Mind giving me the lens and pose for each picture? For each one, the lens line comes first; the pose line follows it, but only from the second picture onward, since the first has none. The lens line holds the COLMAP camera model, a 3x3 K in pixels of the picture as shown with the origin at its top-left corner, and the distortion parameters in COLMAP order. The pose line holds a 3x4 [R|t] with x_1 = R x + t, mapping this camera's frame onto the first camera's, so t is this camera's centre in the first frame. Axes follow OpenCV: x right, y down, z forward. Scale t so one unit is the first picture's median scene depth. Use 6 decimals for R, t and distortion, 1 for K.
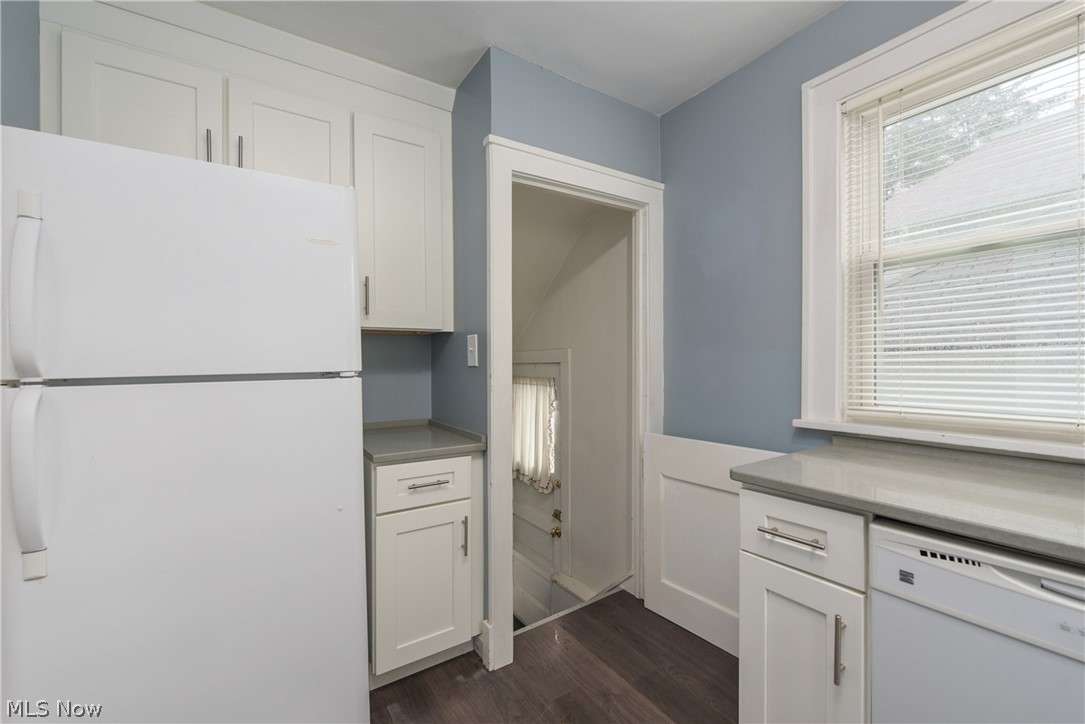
lens RADIAL K [[440.6, 0, 539.0], [0, 440.6, 365.3], [0, 0, 1]] dist [-0.001672, -0.000528]
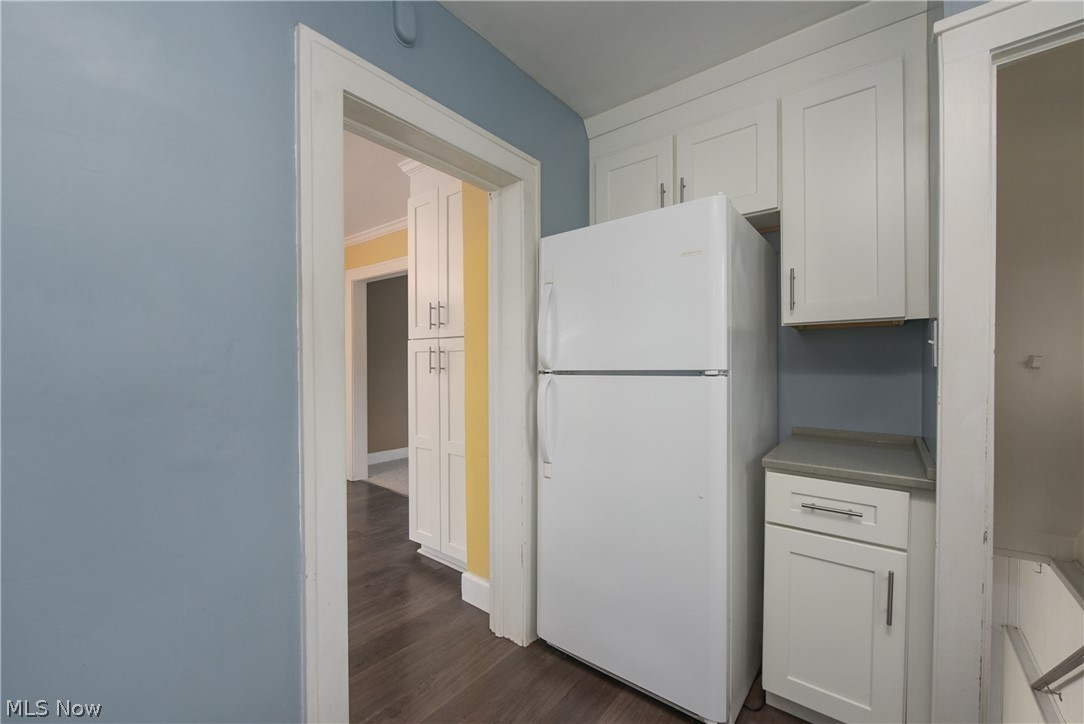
lens RADIAL K [[440.2, 0, 538.5], [0, 440.2, 365.3], [0, 0, 1]] dist [-0.001672, -0.000528]
pose [[0.310506, 0.012143, -0.950494, 0.362161], [-0.005466, 0.999925, 0.010989, -0.005730], [0.950556, 0.001784, 0.310549, 0.228027]]
